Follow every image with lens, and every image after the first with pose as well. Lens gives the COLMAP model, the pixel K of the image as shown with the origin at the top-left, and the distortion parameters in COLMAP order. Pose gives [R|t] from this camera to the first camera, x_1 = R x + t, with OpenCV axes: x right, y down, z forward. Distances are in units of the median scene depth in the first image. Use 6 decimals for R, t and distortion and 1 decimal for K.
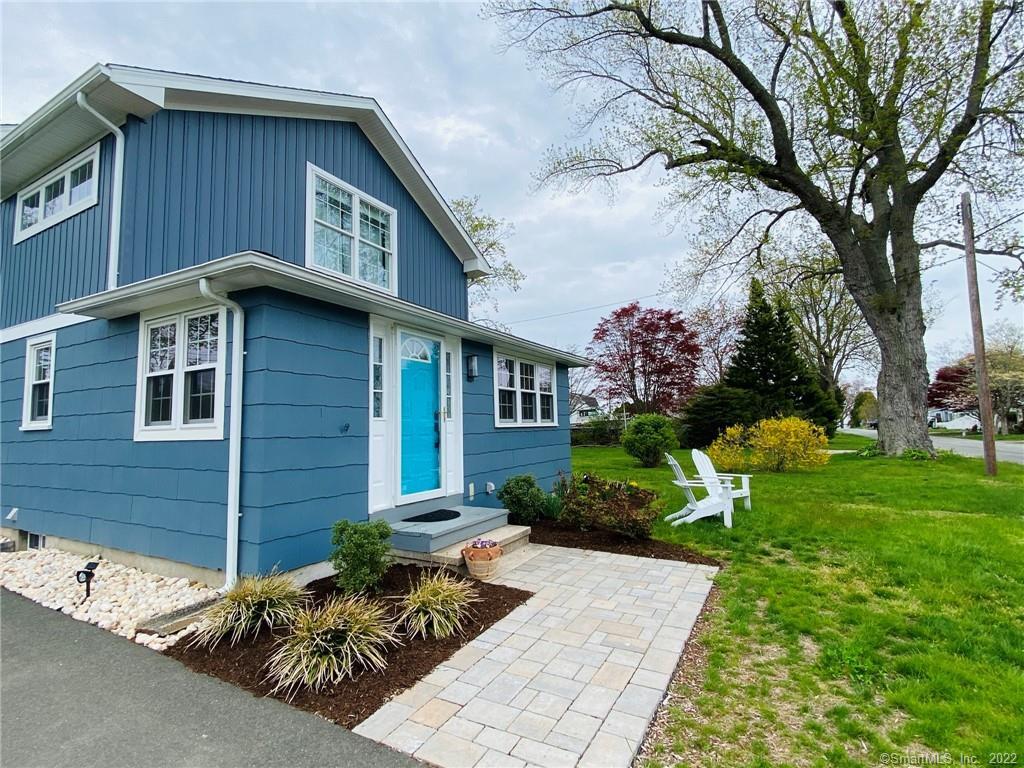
lens RADIAL K [[498.2, 0, 512.0], [0, 498.2, 384.0], [0, 0, 1]] dist [0.004792, -0.013719]
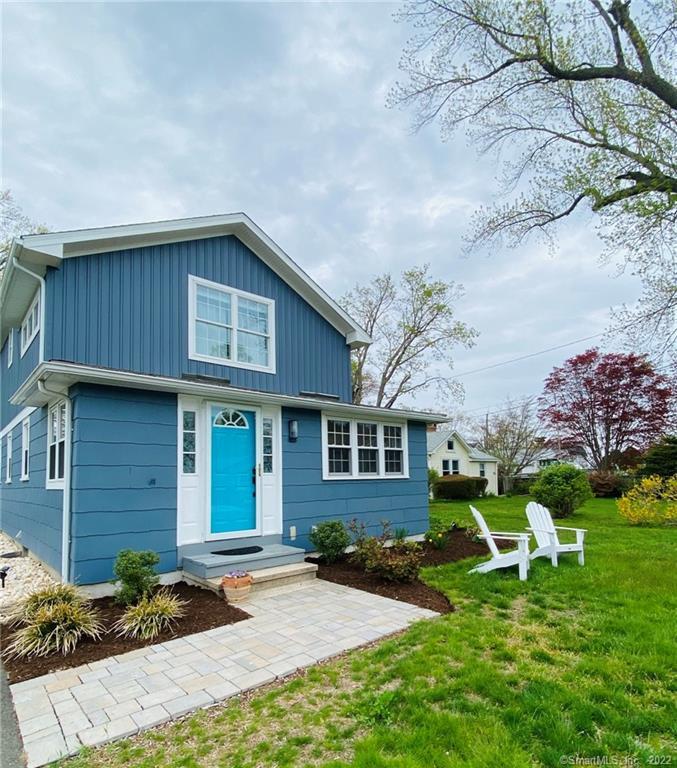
lens RADIAL K [[443.5, 0, 341.0], [0, 443.5, 449.4], [0, 0, 1]] dist [0.019712, -0.022720]
pose [[0.941197, -0.018142, -0.337371, 0.359152], [0.027841, 0.999326, 0.023933, -0.008656], [0.336709, -0.031918, 0.941068, 0.028945]]
